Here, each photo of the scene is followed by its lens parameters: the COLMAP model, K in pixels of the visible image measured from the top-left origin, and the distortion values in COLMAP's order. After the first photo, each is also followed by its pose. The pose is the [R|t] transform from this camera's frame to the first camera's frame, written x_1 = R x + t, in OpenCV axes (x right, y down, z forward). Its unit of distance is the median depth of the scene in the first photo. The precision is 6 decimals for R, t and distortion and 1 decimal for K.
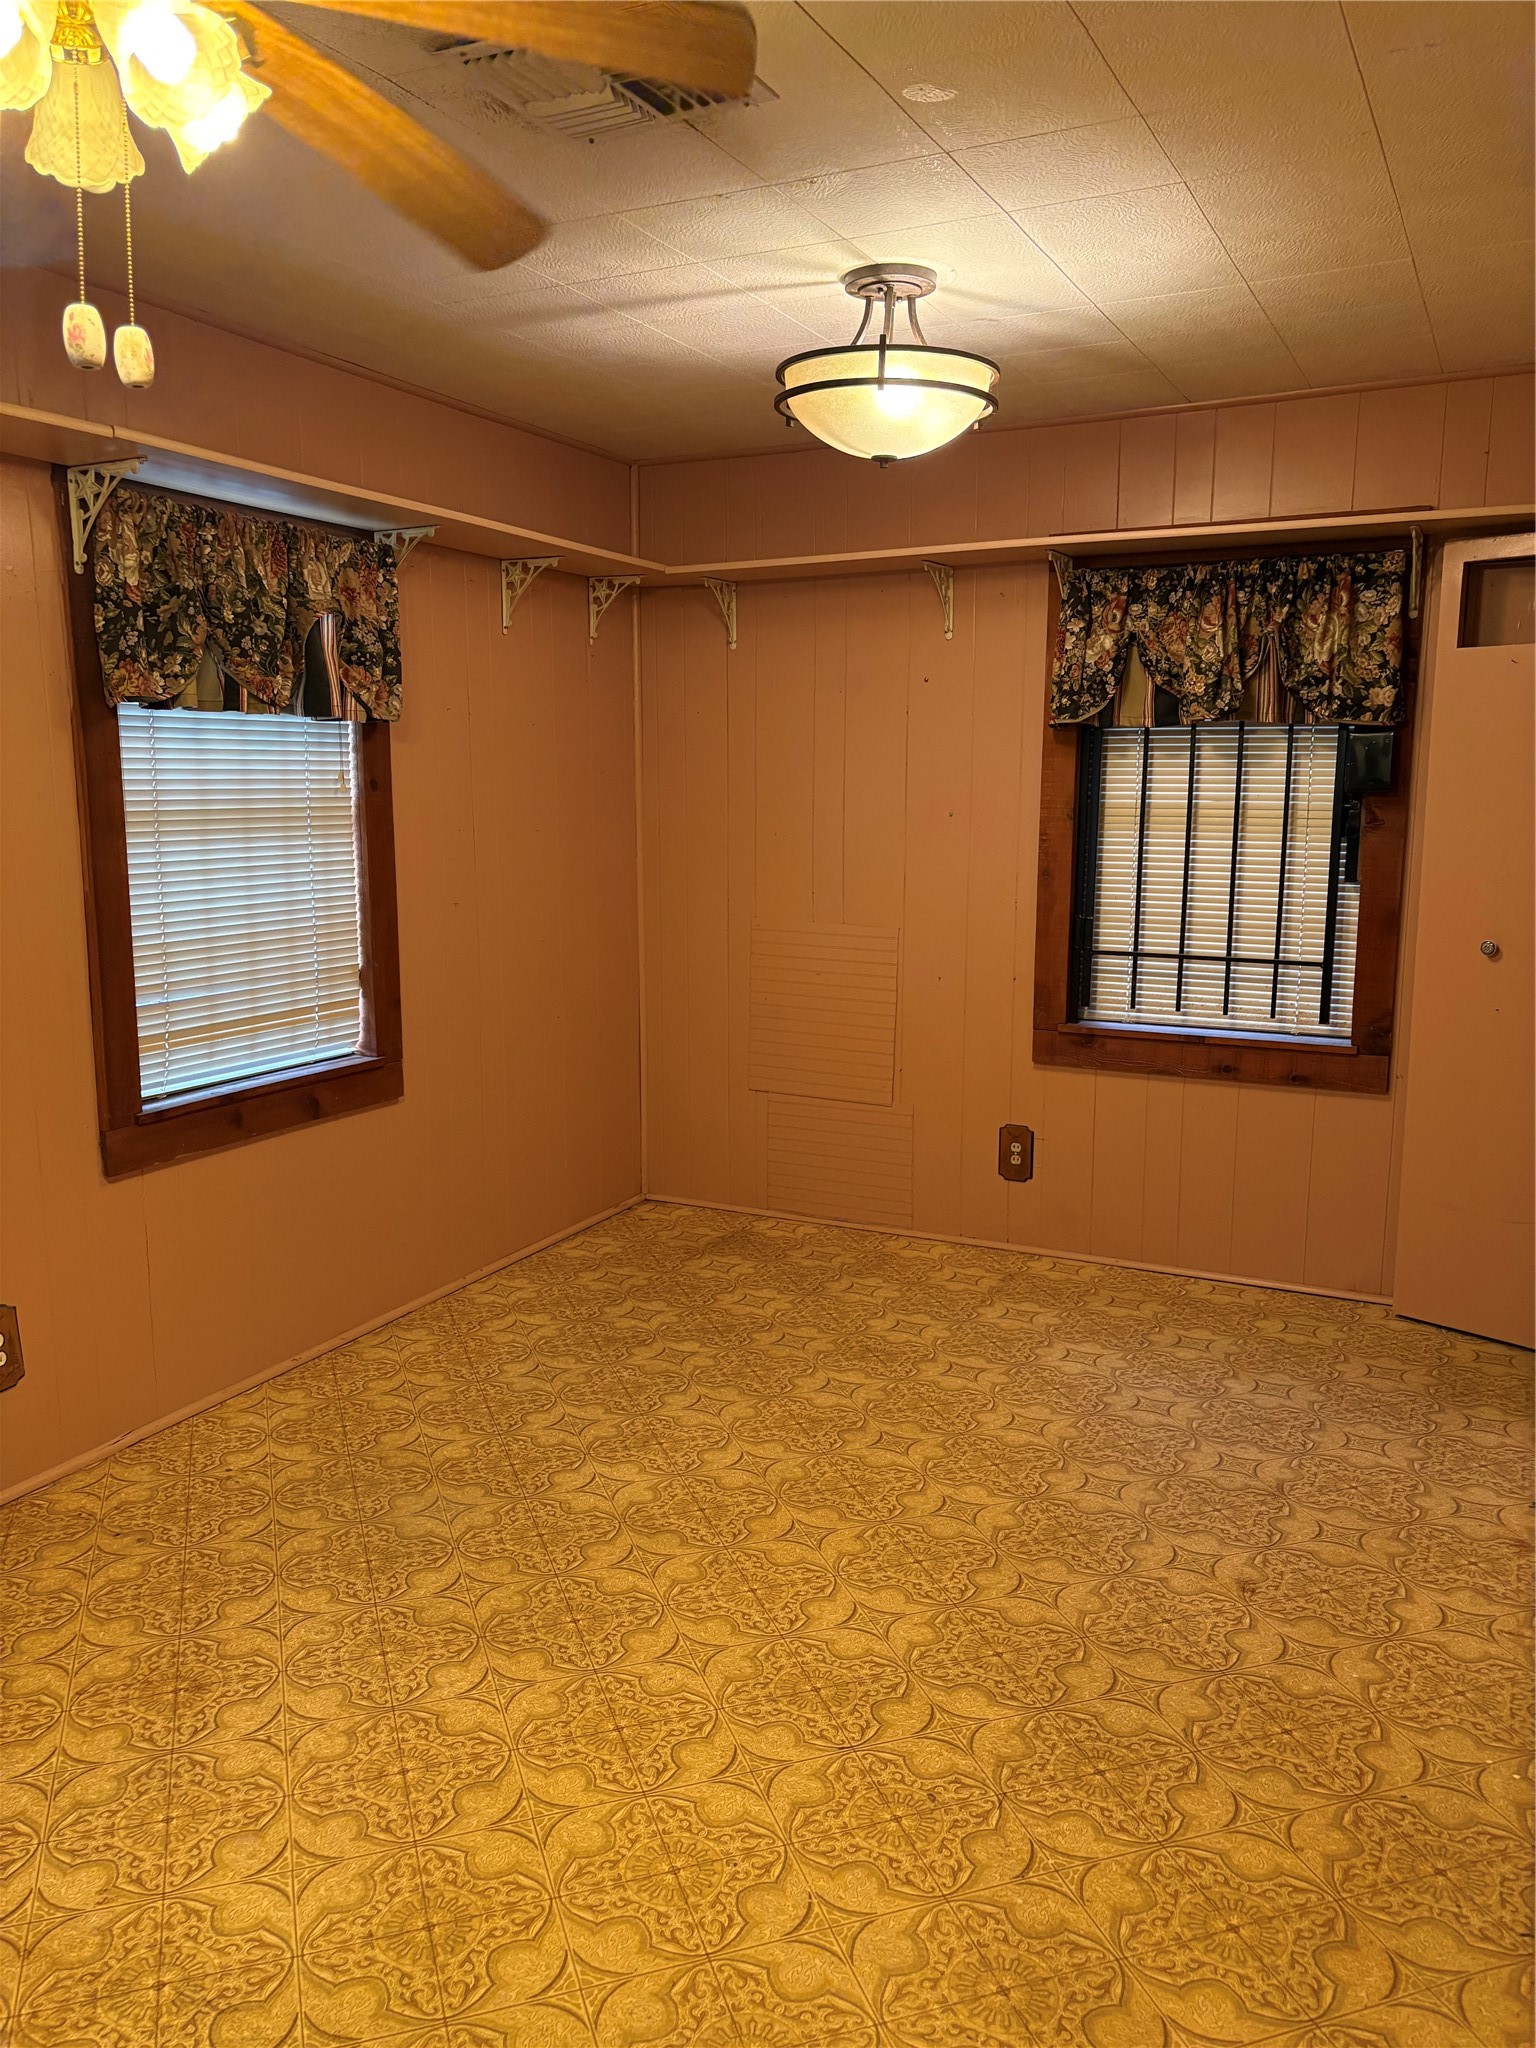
lens RADIAL K [[1569.0, 0, 771.2], [0, 1569.0, 1056.7], [0, 0, 1]] dist [0.021774, -0.008623]
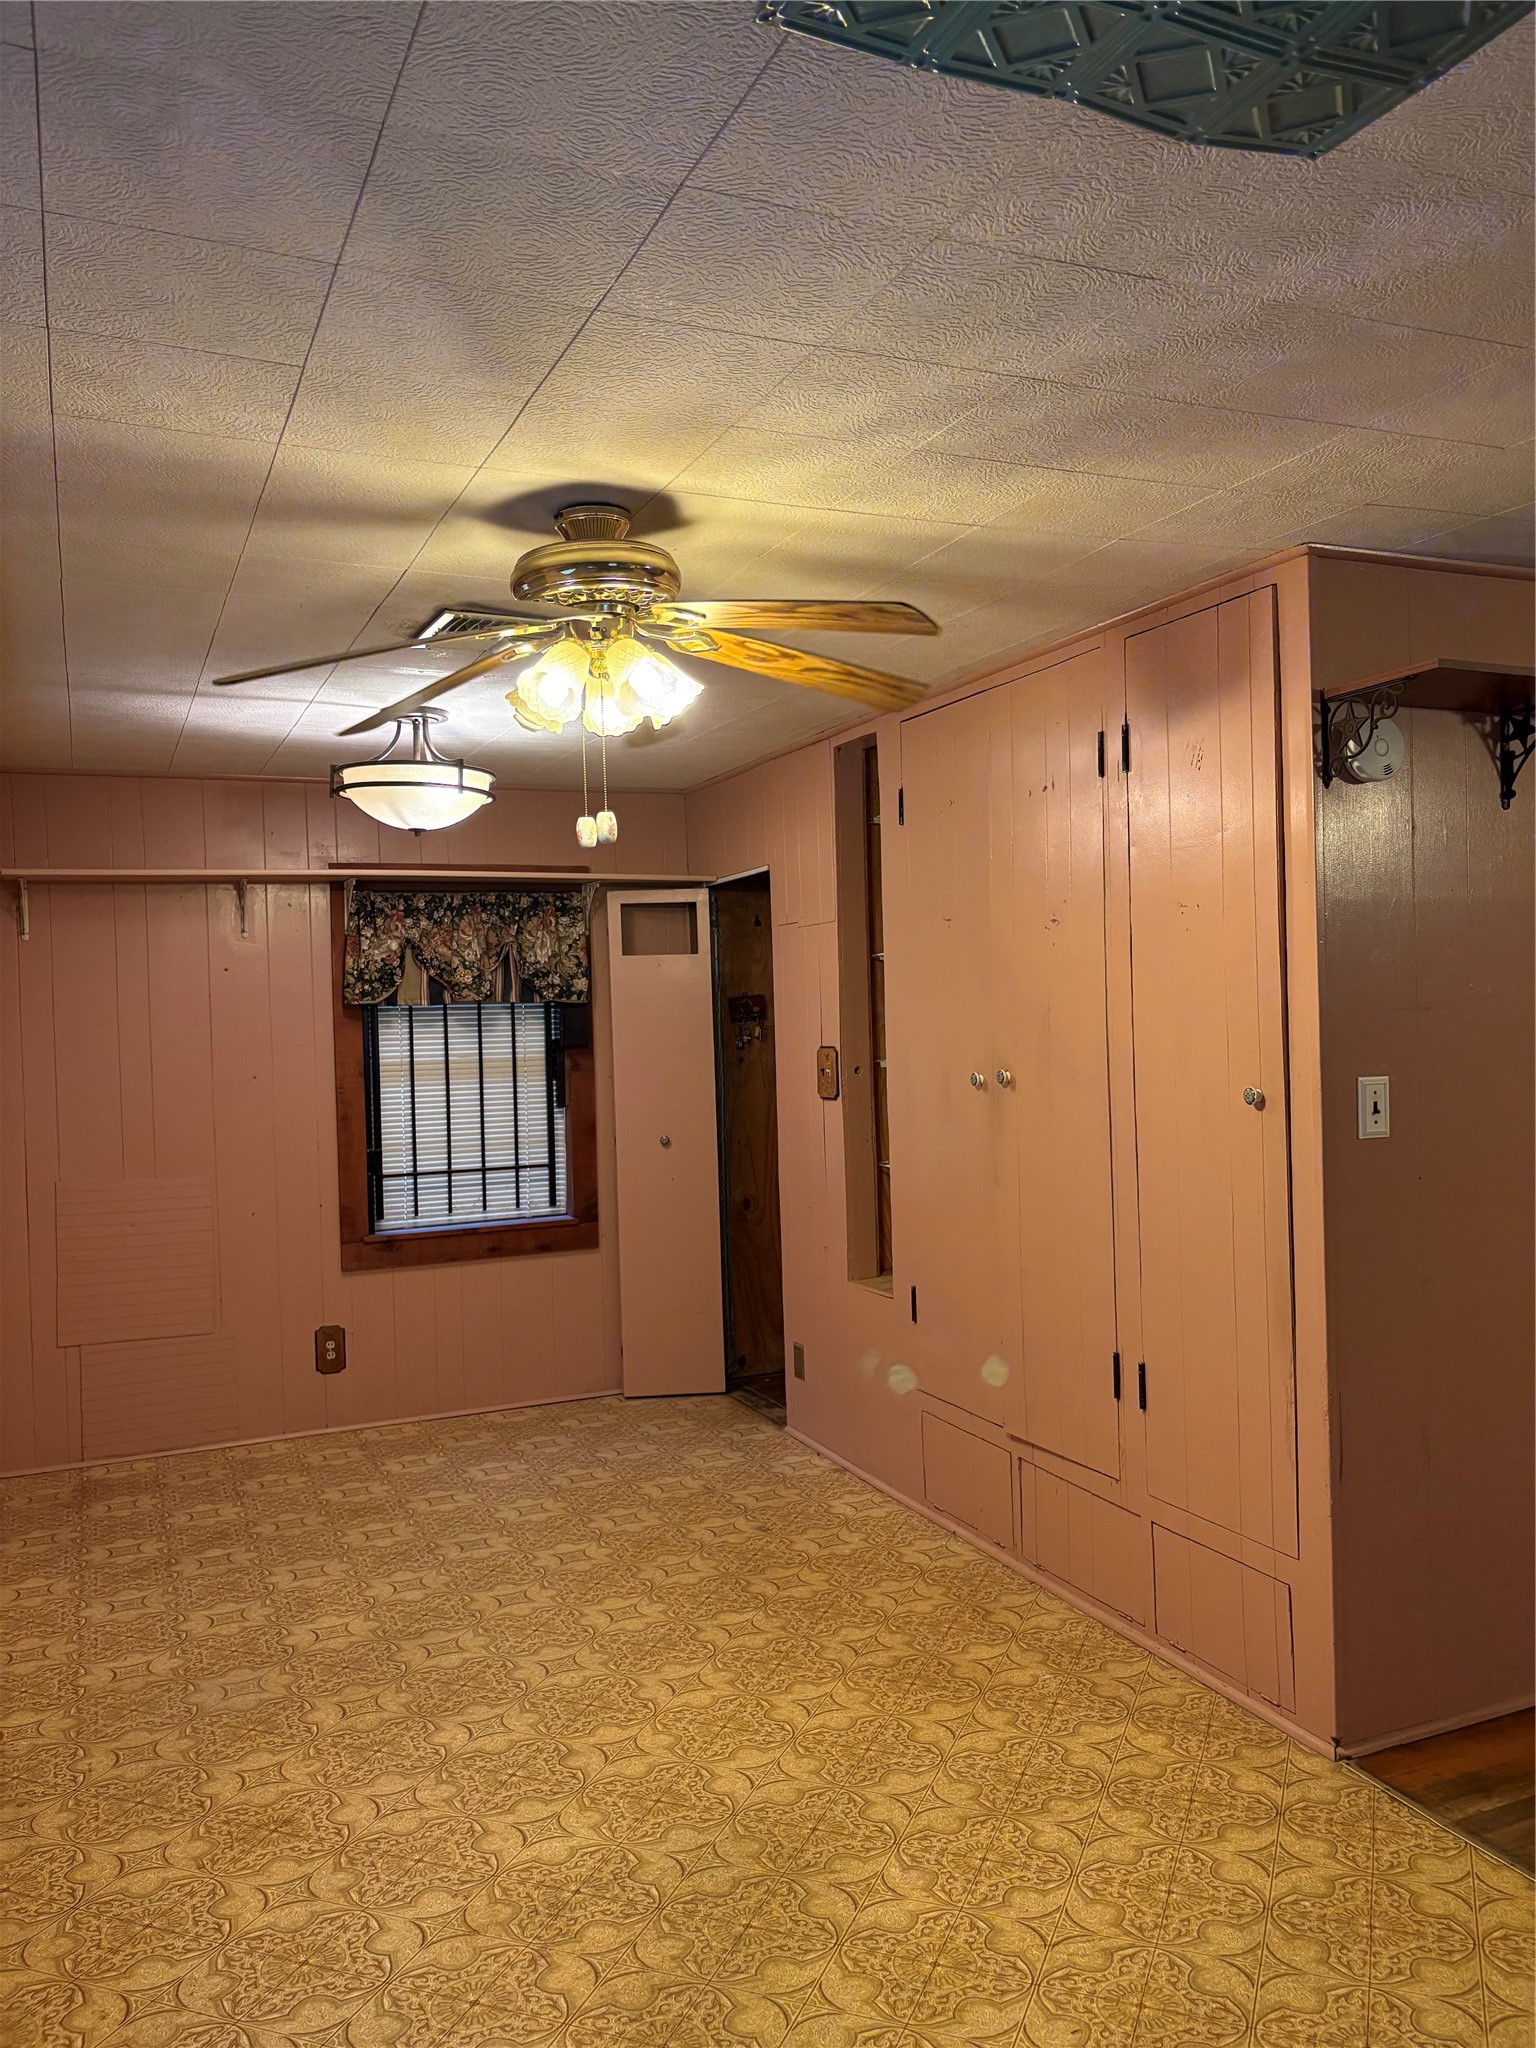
lens RADIAL K [[1638.0, 0, 768.0], [0, 1638.0, 1024.0], [0, 0, 1]] dist [0.069053, -0.071832]
pose [[0.624379, -0.027635, 0.780633, -0.738686], [0.166526, 0.981109, -0.098461, -0.004443], [-0.763165, 0.191472, 0.617185, -0.111879]]
